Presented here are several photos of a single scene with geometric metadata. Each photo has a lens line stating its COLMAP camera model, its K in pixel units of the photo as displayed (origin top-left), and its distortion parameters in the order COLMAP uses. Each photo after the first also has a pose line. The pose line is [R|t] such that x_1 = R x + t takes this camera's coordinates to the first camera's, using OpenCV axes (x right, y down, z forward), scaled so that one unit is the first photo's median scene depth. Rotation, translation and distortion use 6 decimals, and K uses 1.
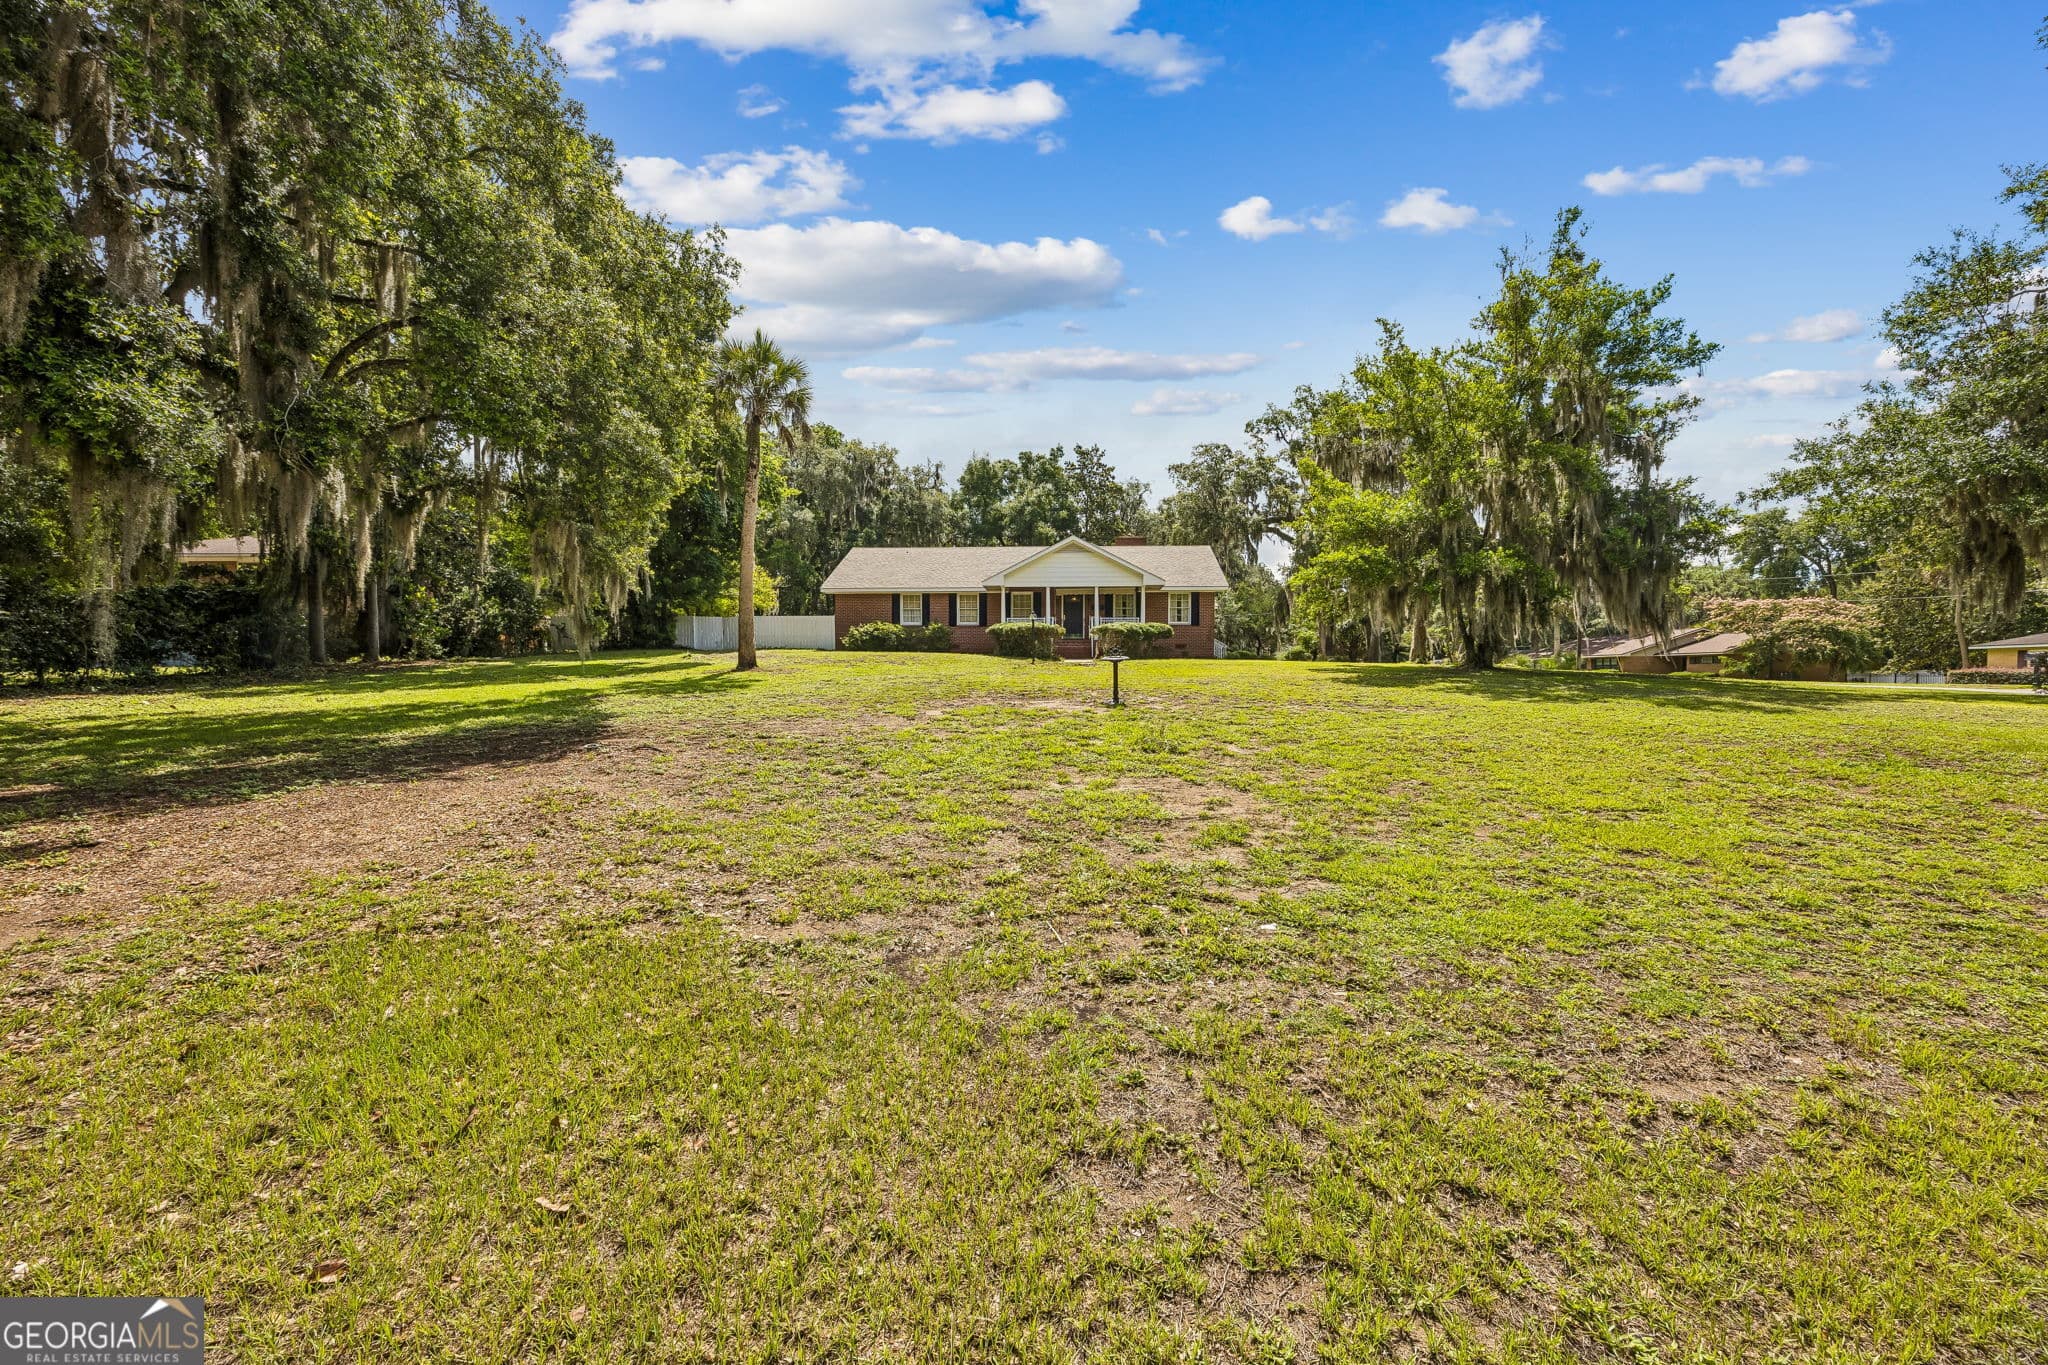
lens RADIAL K [[783.9, 0, 1028.6], [0, 783.9, 686.4], [0, 0, 1]] dist [-0.004691, -0.000319]
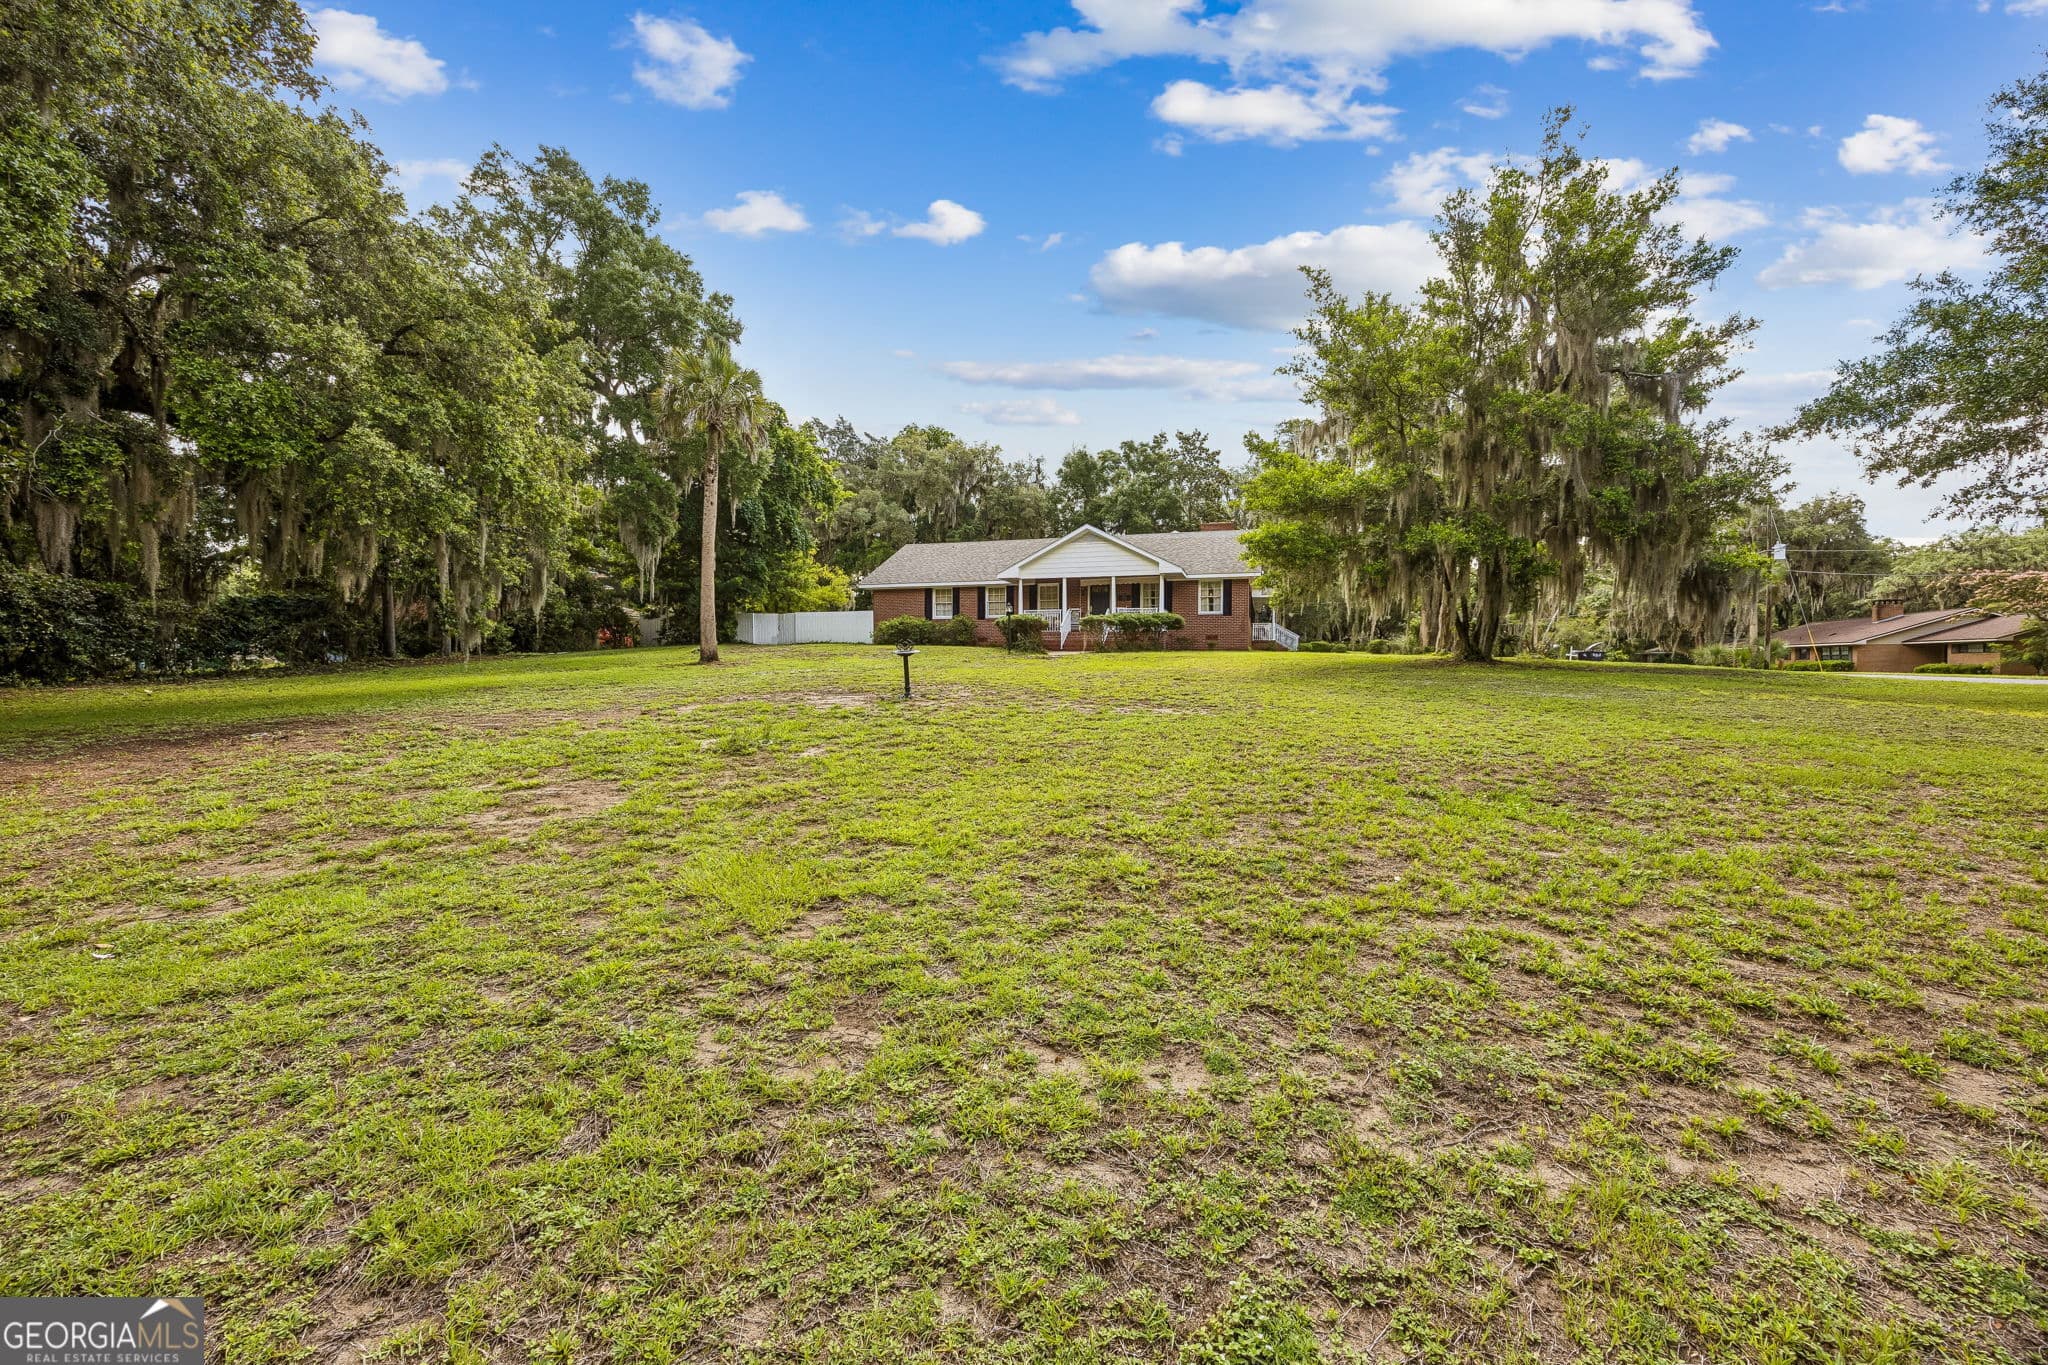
lens RADIAL K [[780.1, 0, 1031.4], [0, 780.1, 673.5], [0, 0, 1]] dist [-0.002071, -0.000380]
pose [[0.975609, 0.001567, -0.219510, 0.184668], [-0.003040, 0.999975, -0.006374, -0.000921], [0.219495, 0.006886, 0.975589, 0.040431]]
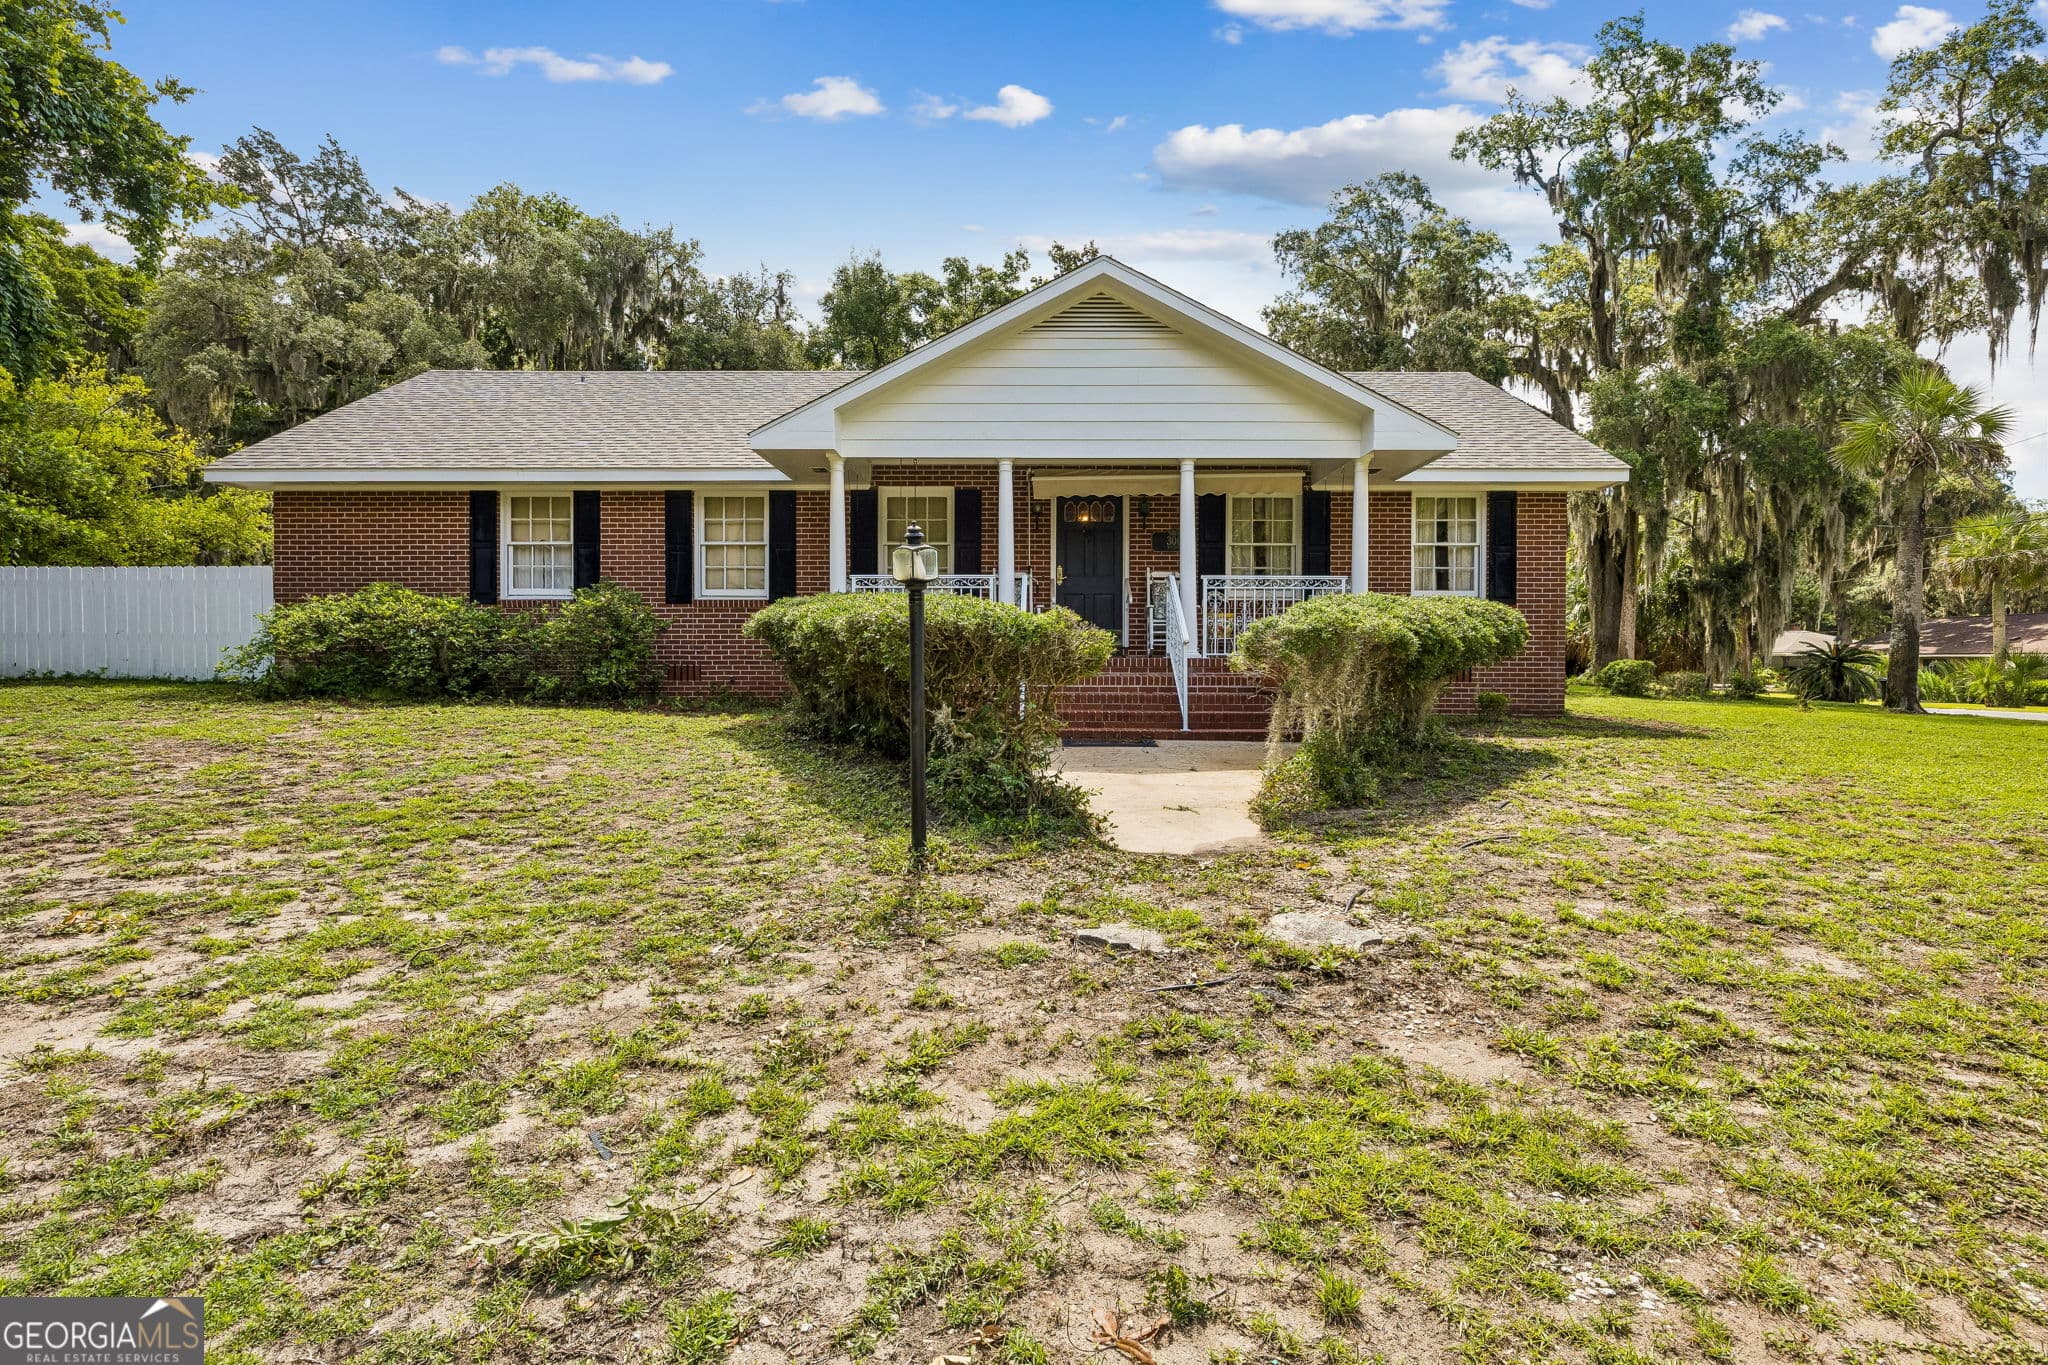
lens RADIAL K [[1062.2, 0, 1031.4], [0, 1062.2, 678.1], [0, 0, 1]] dist [-0.004555, -0.000258]
pose [[0.998455, -0.000920, 0.055550, 0.012427], [0.000736, 0.999994, 0.003324, -0.050140], [-0.055553, -0.003277, 0.998450, 0.596248]]
